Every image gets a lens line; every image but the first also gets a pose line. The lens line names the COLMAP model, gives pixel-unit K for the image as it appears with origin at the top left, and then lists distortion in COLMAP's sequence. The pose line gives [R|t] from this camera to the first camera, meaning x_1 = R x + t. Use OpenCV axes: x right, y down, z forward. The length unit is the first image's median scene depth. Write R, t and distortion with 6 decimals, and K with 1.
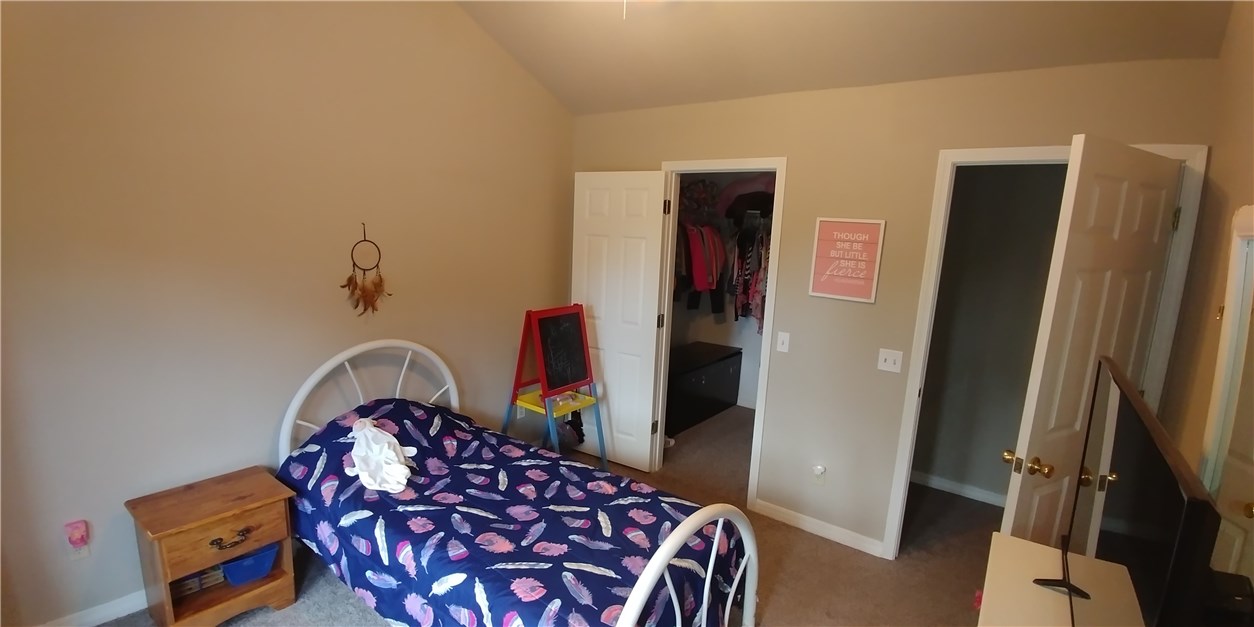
lens RADIAL K [[554.4, 0, 629.9], [0, 554.4, 327.9], [0, 0, 1]] dist [-0.030147, -0.000004]
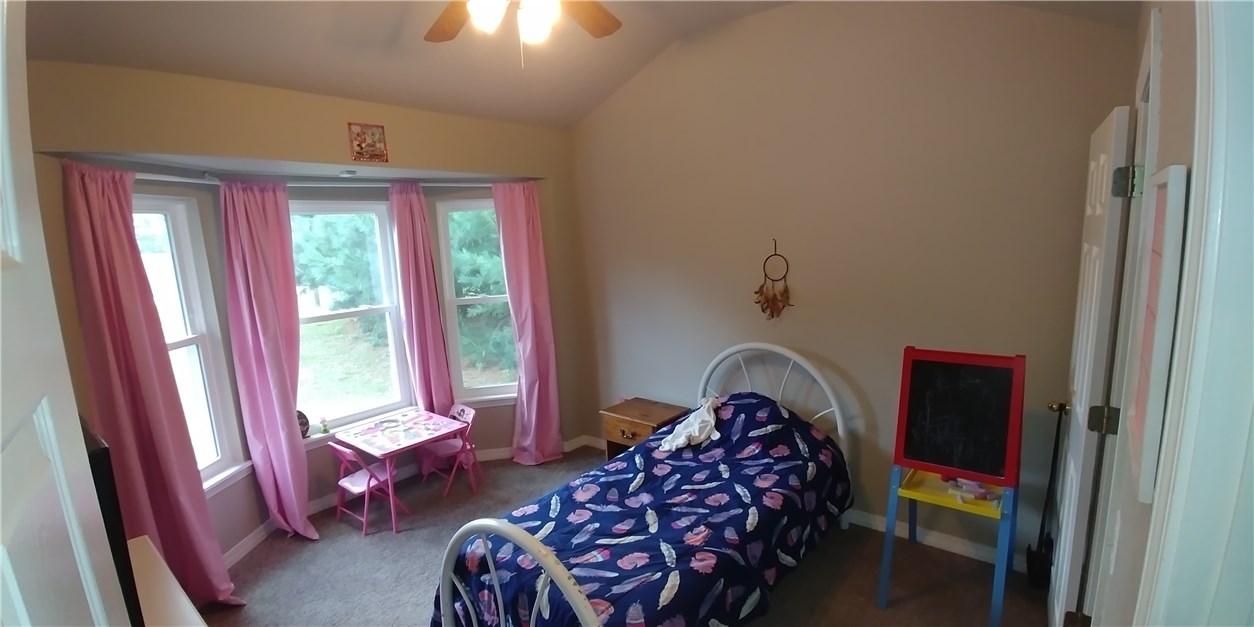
lens RADIAL K [[554.4, 0, 629.9], [0, 554.4, 327.9], [0, 0, 1]] dist [-0.030147, -0.000004]
pose [[-0.041675, 0.128212, -0.990871, 0.699996], [-0.149191, 0.979815, 0.133056, -0.120939], [0.987930, 0.153374, -0.021706, 0.772780]]
